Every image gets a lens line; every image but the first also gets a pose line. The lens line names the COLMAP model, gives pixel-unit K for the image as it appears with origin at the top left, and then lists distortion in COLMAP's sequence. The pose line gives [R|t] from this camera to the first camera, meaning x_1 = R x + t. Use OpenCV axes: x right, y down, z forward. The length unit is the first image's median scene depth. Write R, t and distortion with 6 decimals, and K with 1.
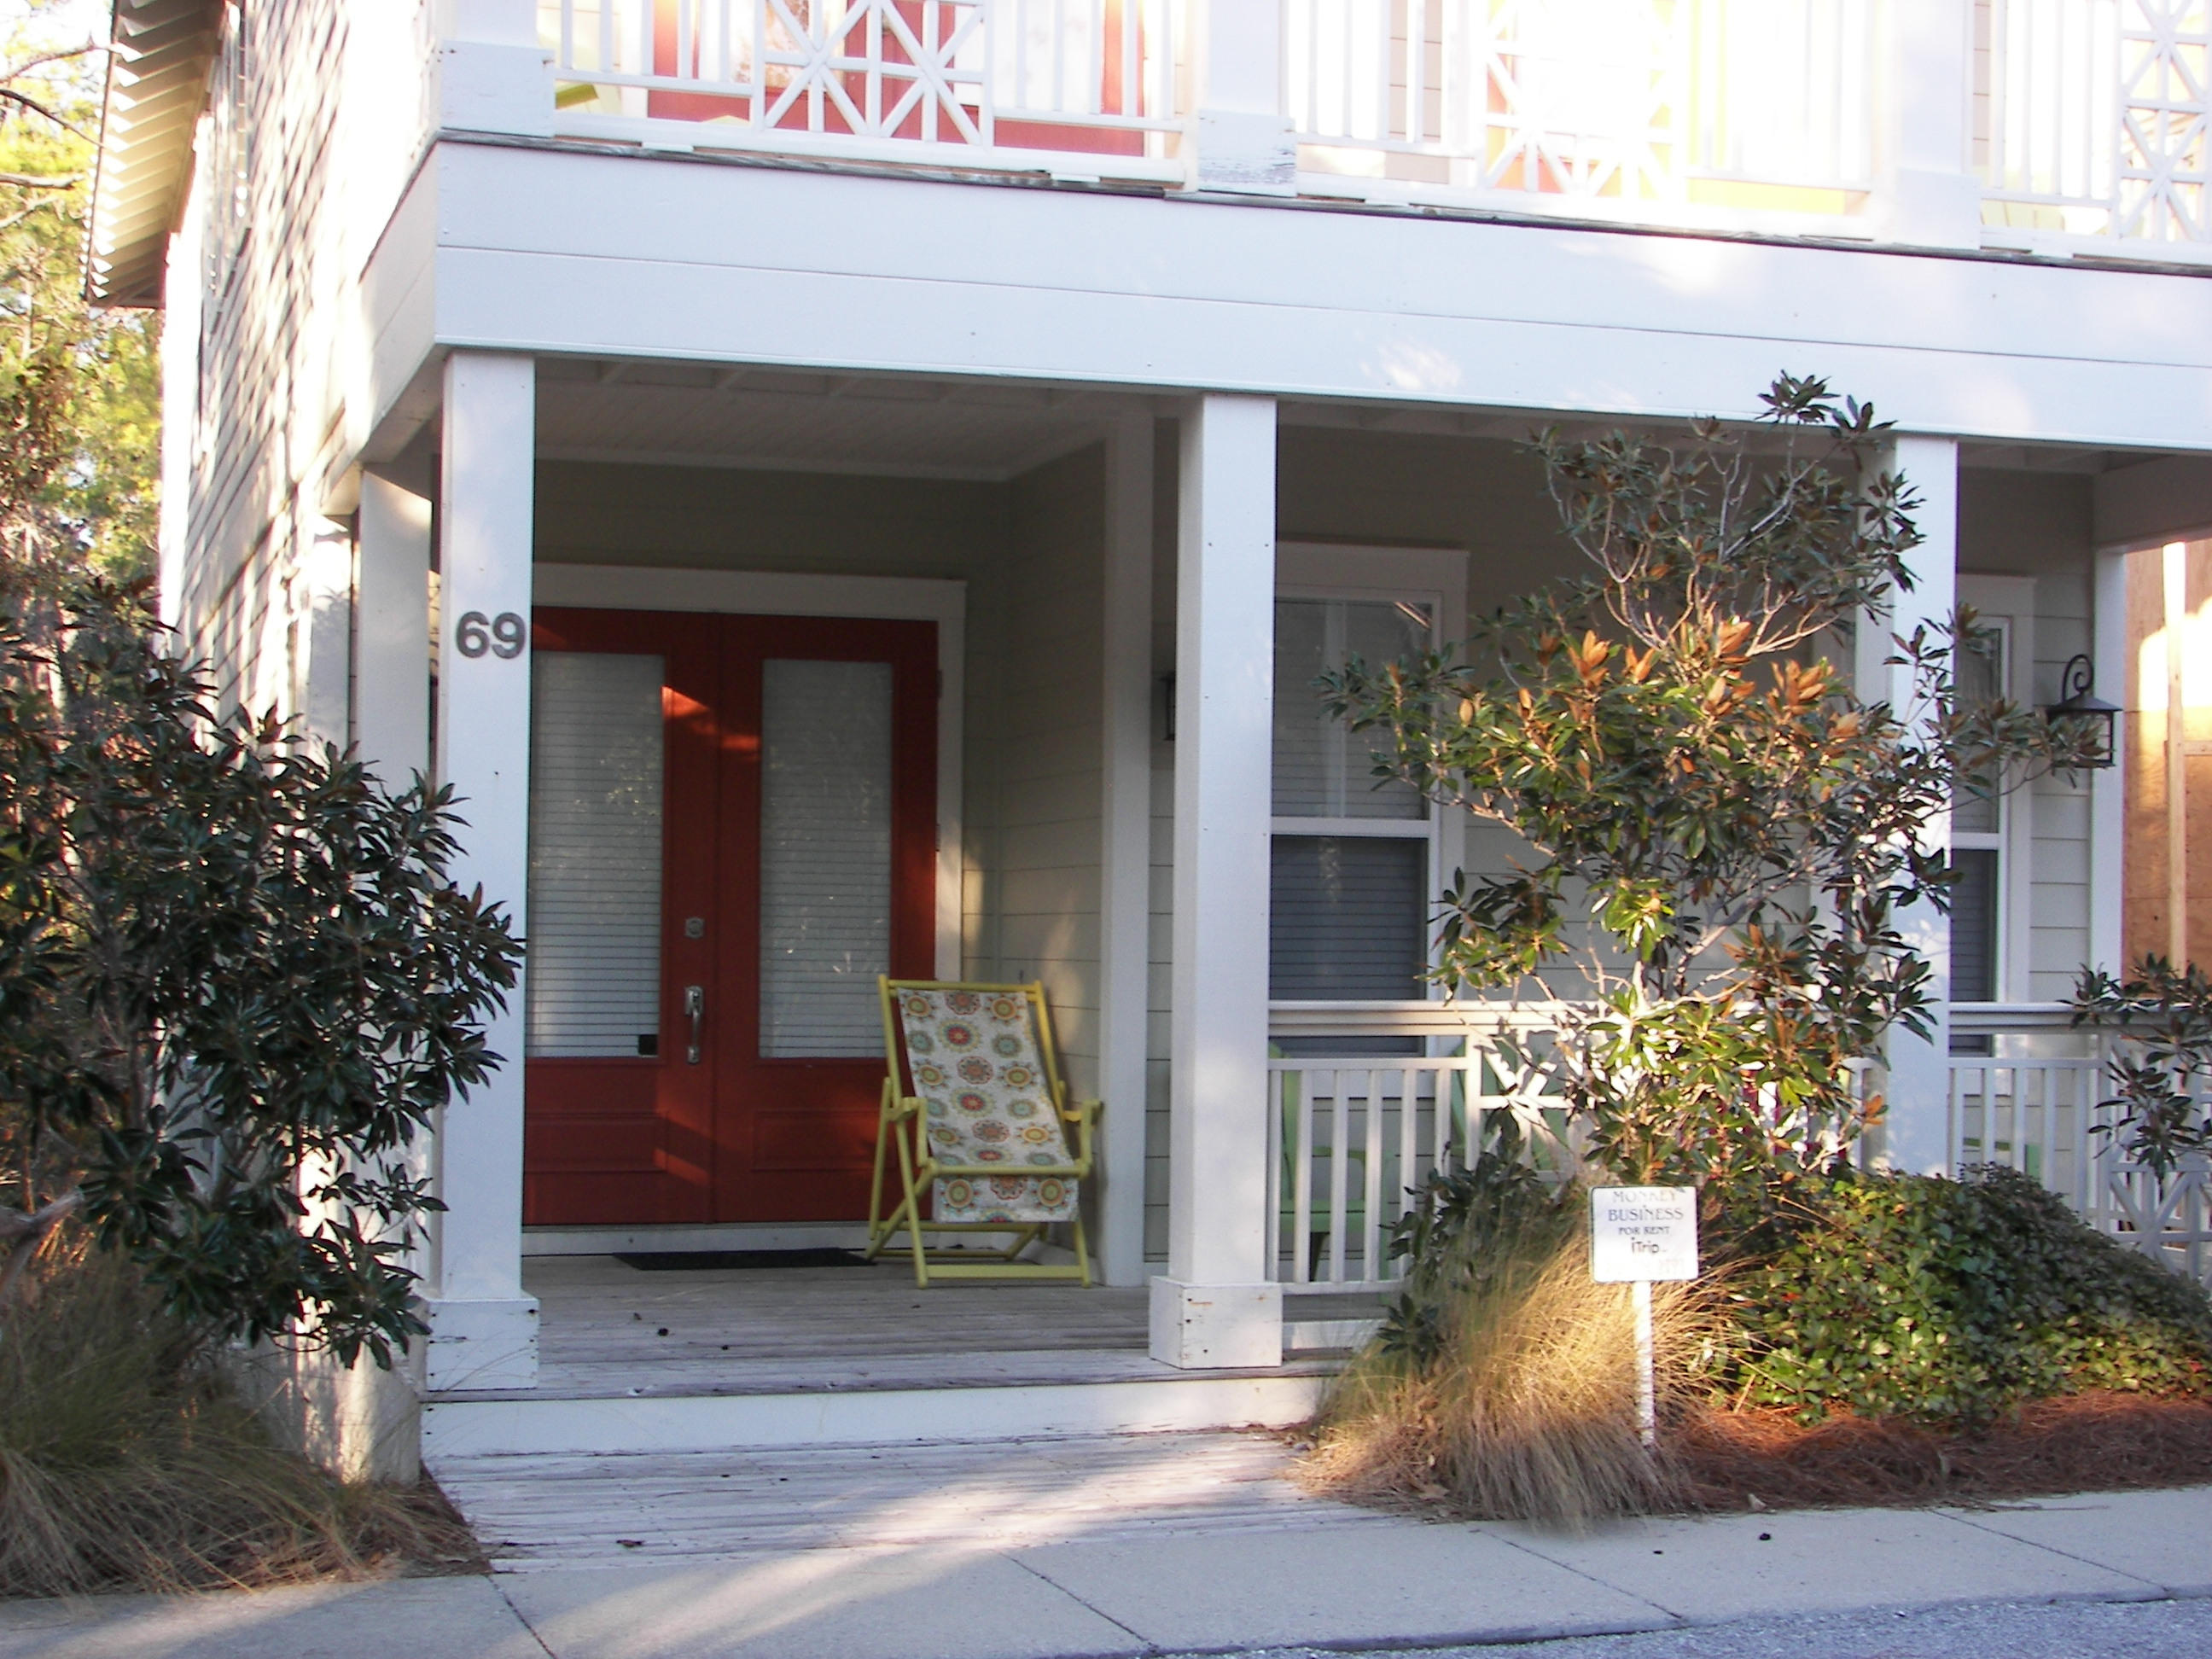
lens RADIAL K [[3434.5, 0, 1107.9], [0, 3434.5, 876.3], [0, 0, 1]] dist [-0.022390, 0.042174]
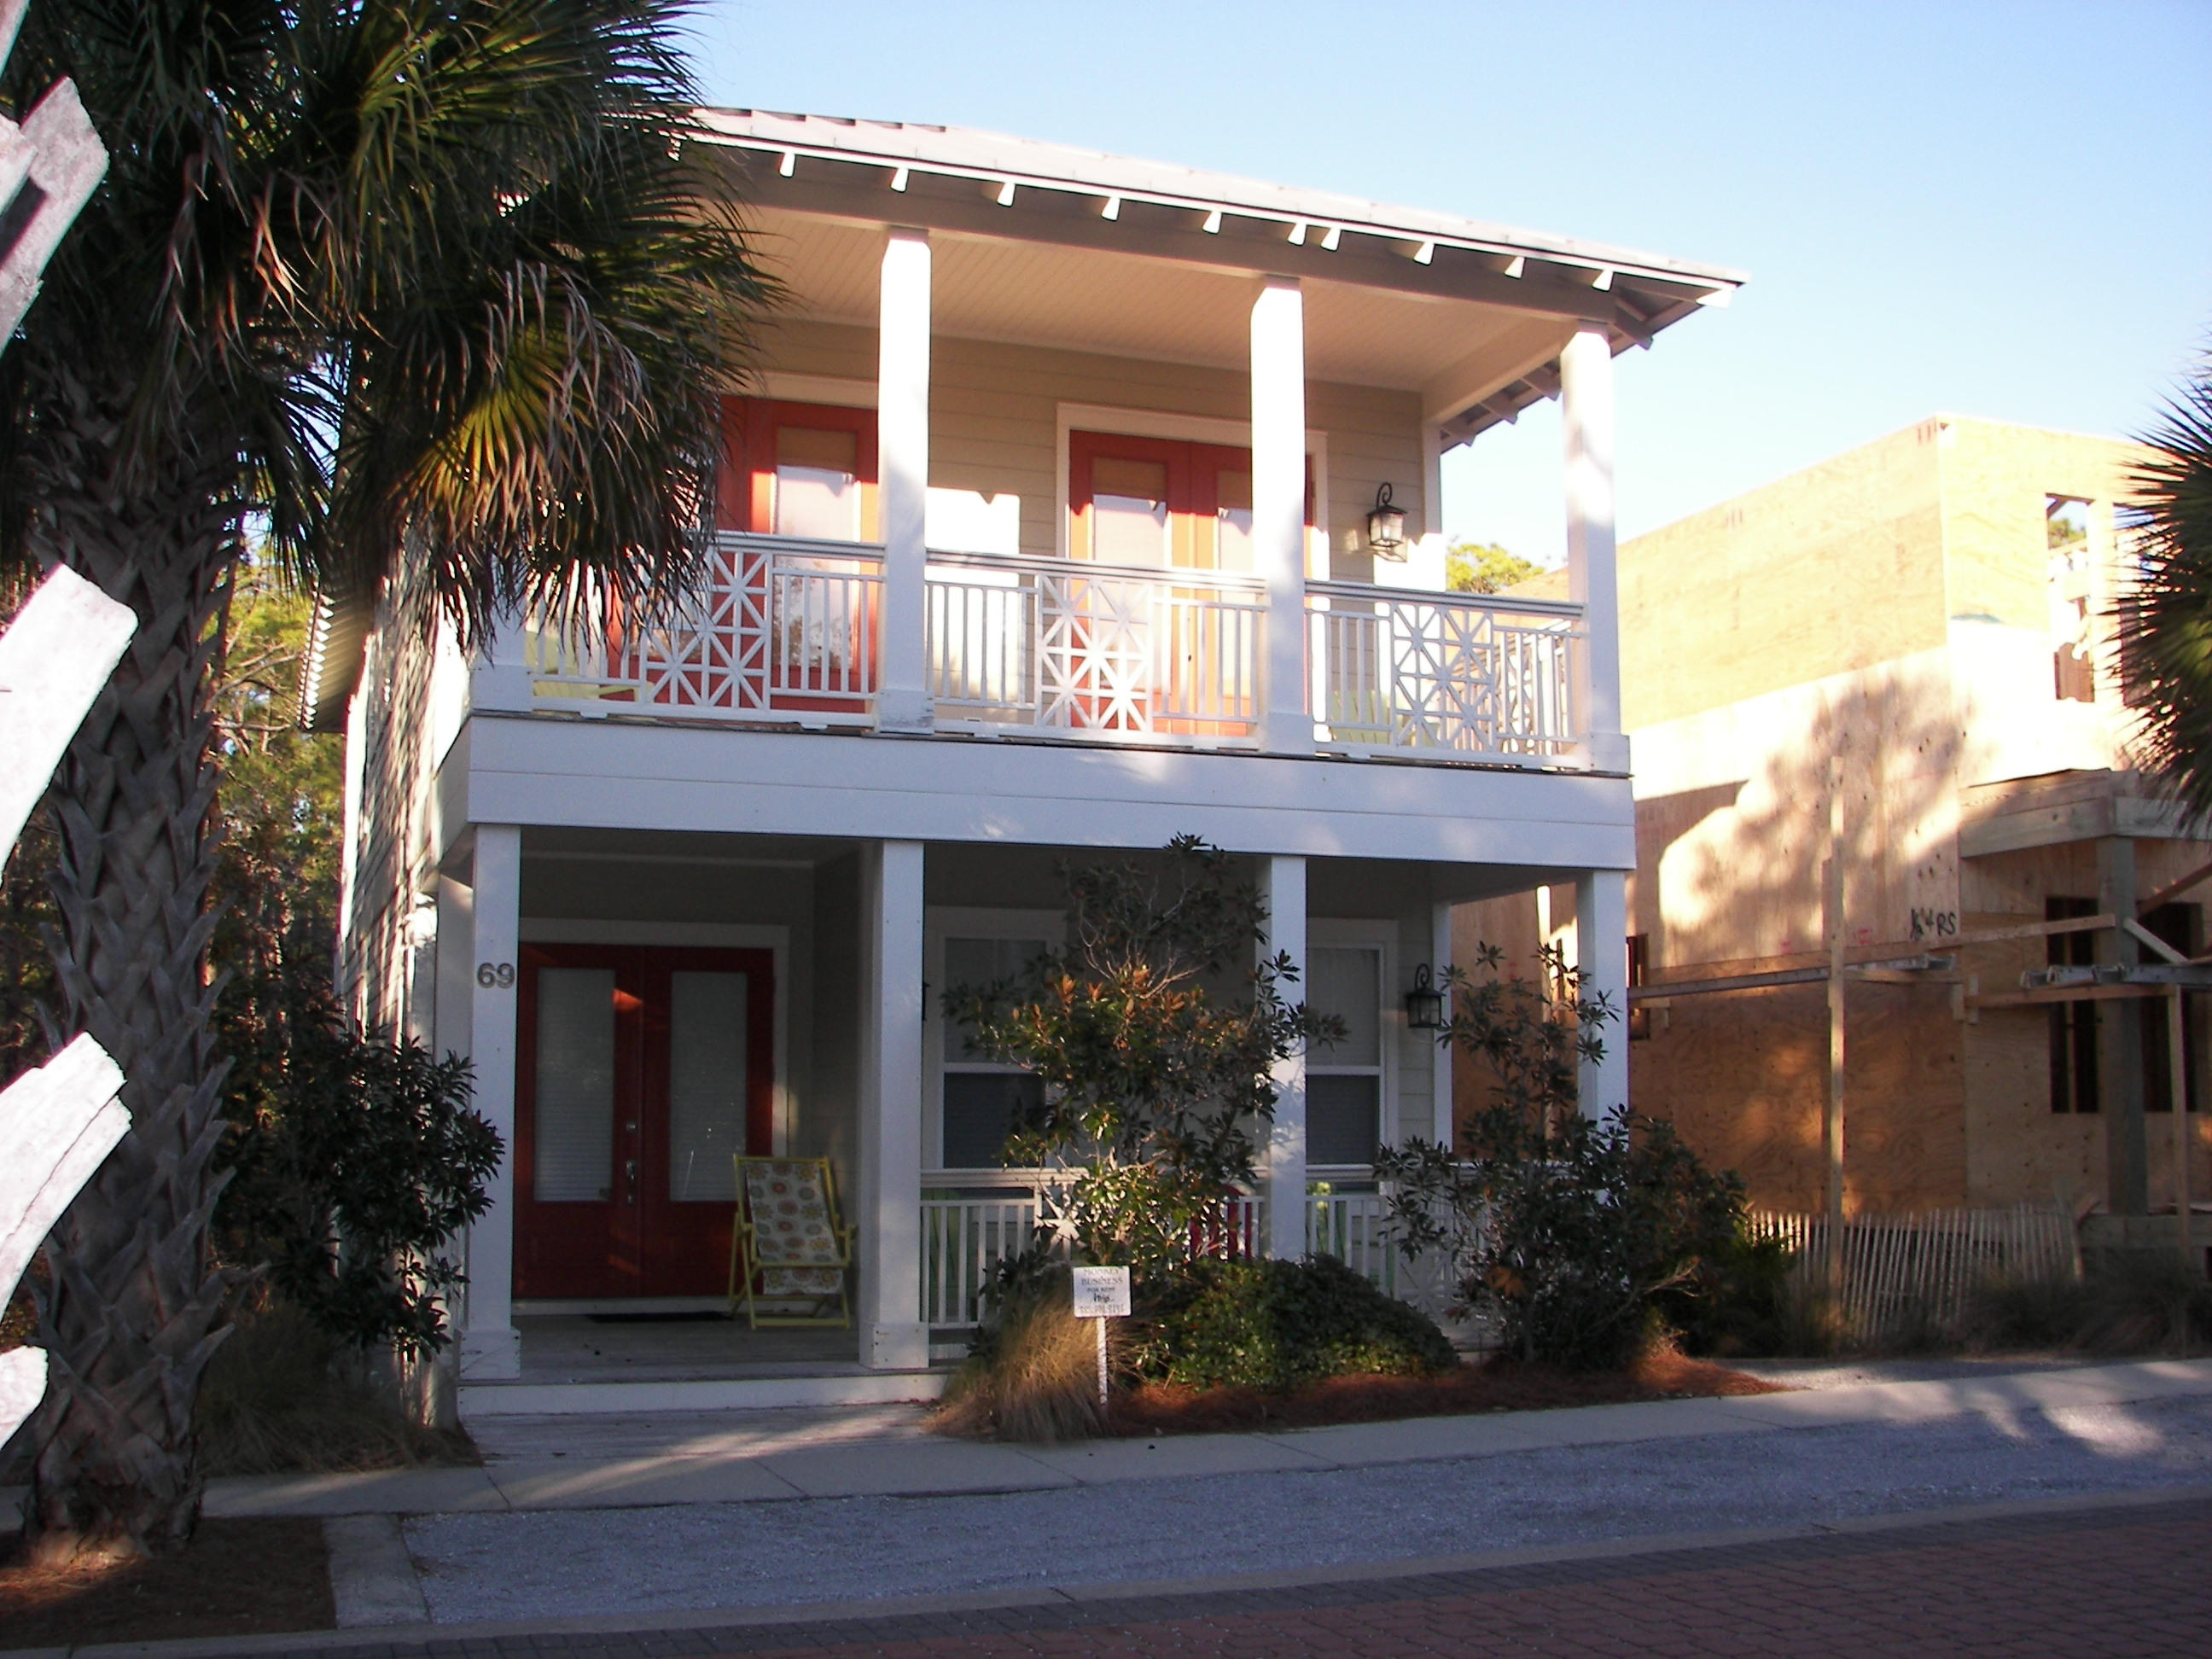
lens RADIAL K [[2350.3, 0, 1100.4], [0, 2350.3, 866.4], [0, 0, 1]] dist [-0.205967, 0.238175]
pose [[0.998990, -0.005281, 0.044628, 0.088843], [0.009205, 0.996062, -0.088179, -0.013841], [-0.043986, 0.088501, 0.995104, -0.265782]]
